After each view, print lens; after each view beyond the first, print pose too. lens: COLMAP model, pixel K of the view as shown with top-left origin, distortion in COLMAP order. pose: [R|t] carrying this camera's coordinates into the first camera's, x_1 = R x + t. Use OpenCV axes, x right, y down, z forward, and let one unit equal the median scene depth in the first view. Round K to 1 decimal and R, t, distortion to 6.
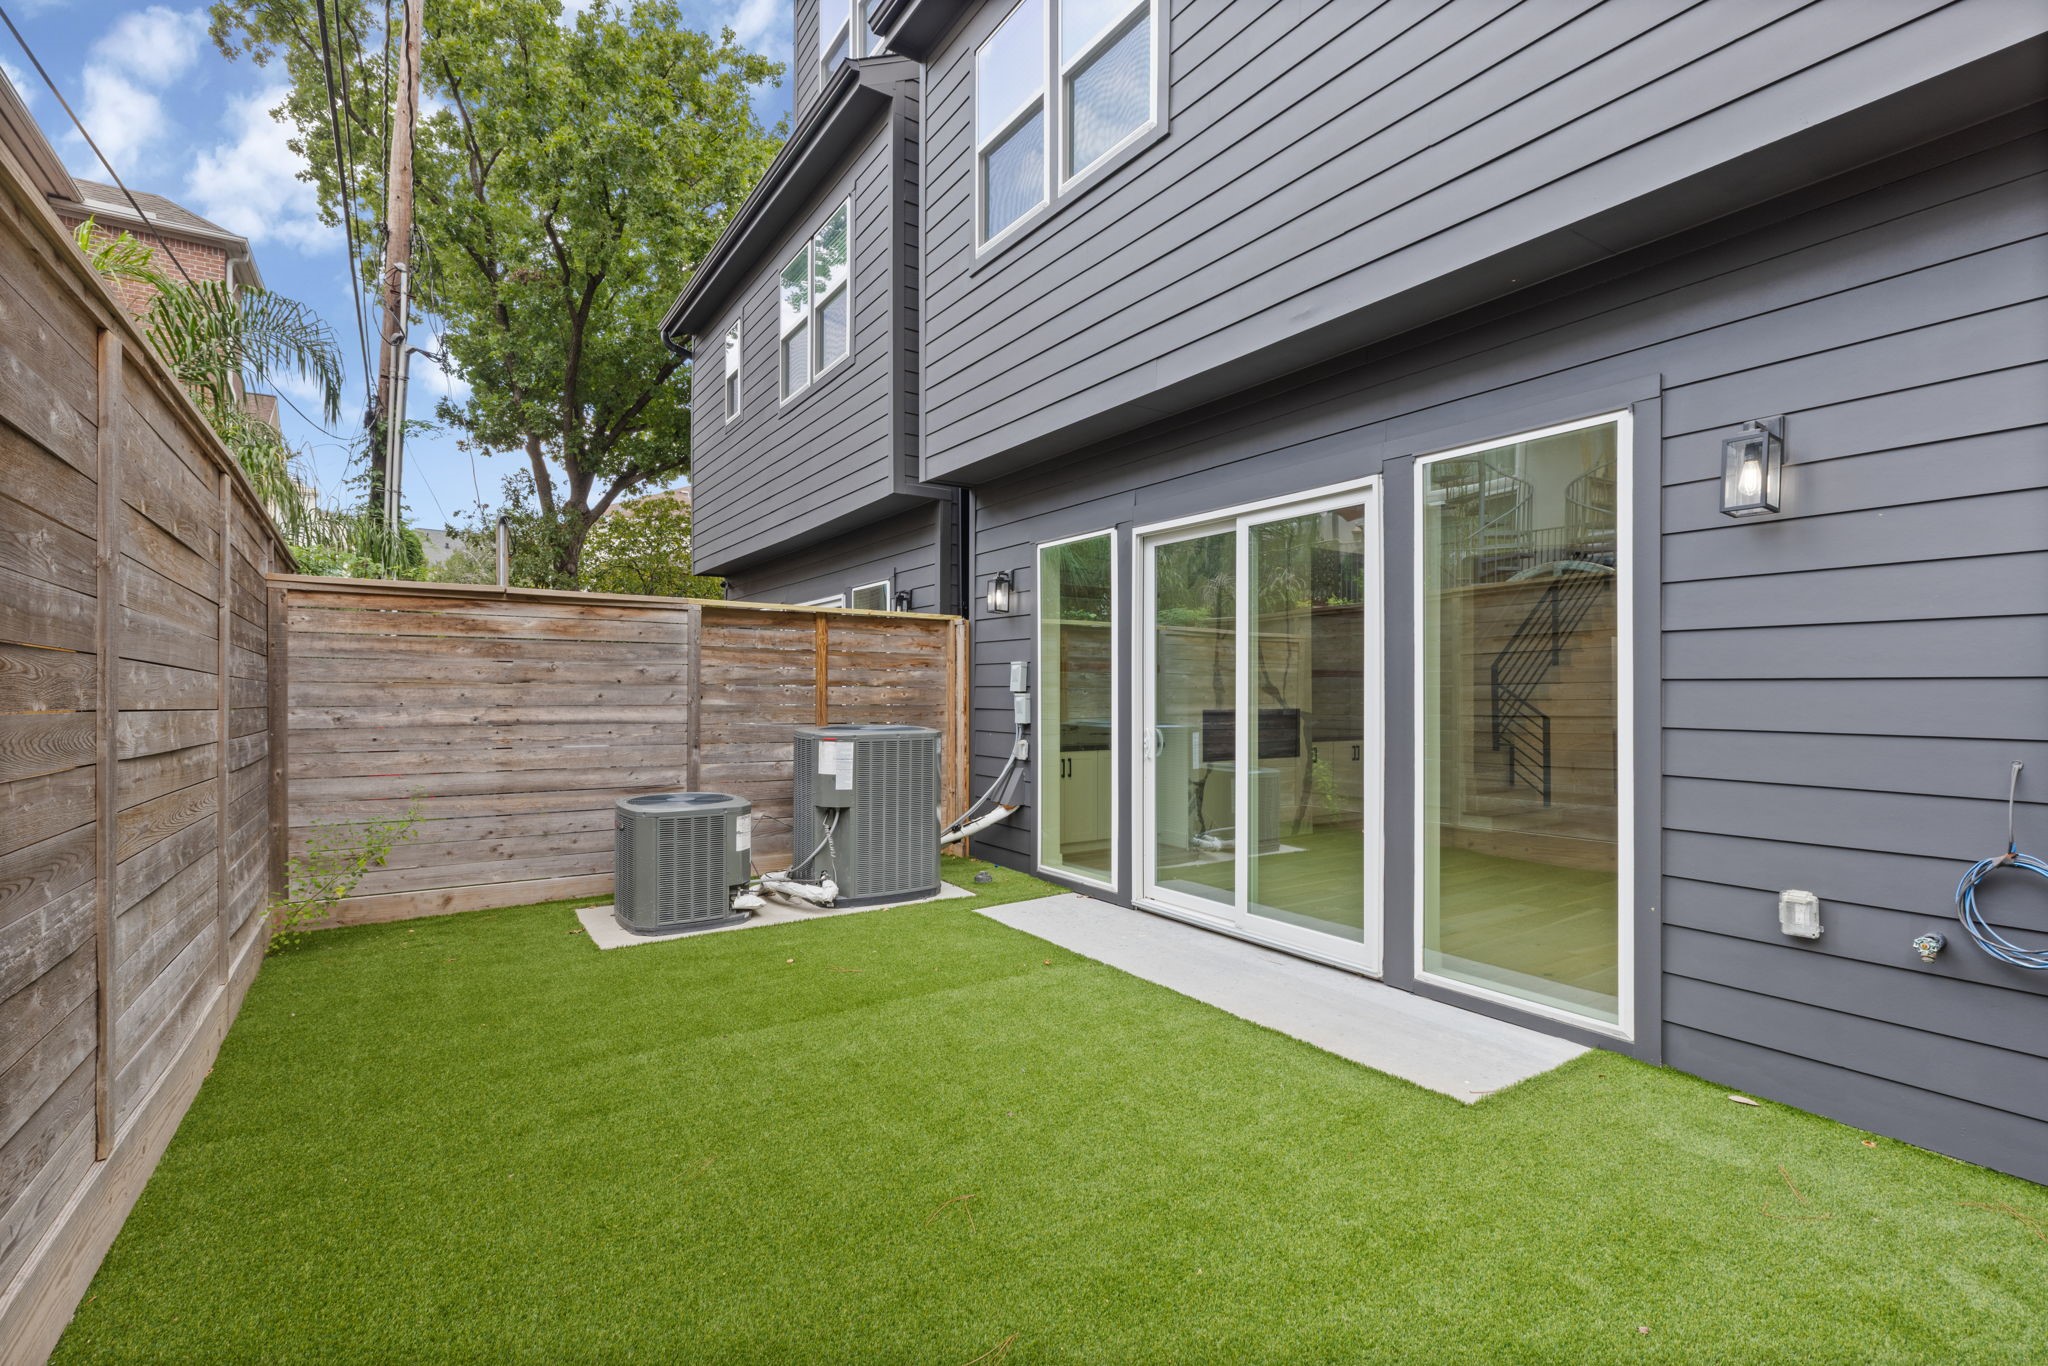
lens RADIAL K [[942.7, 0, 1027.3], [0, 942.7, 698.9], [0, 0, 1]] dist [-0.000158, -0.000003]
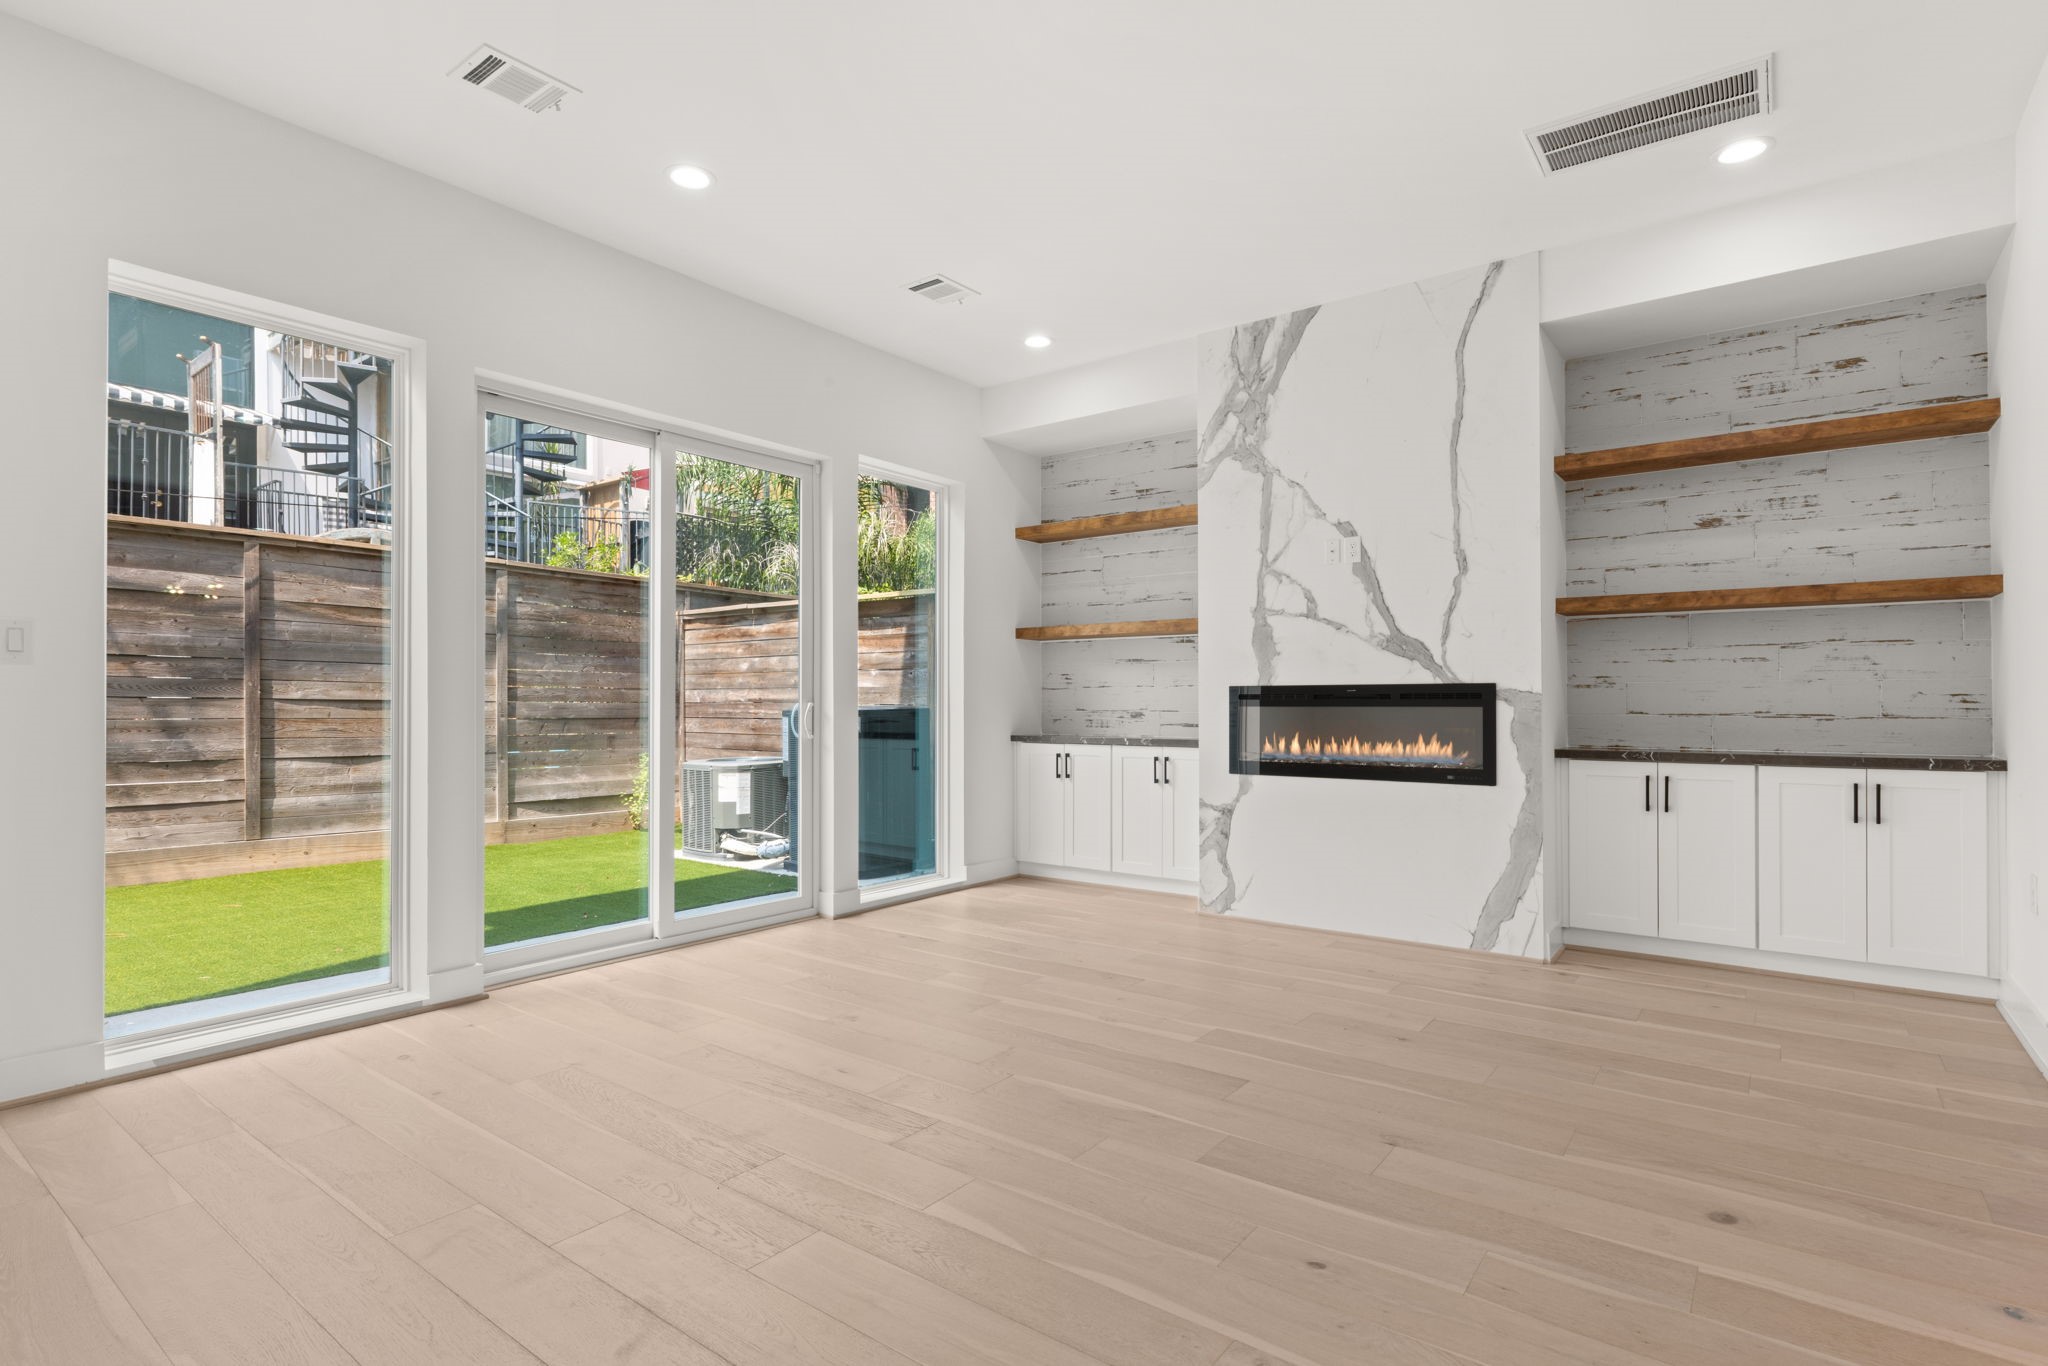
lens RADIAL K [[942.7, 0, 1027.3], [0, 942.7, 698.9], [0, 0, 1]] dist [-0.000158, -0.000003]
pose [[0.303598, -0.005909, -0.952782, 0.884113], [0.007966, 0.999962, -0.003663, 0.028613], [0.952767, -0.006478, 0.303633, 0.891945]]
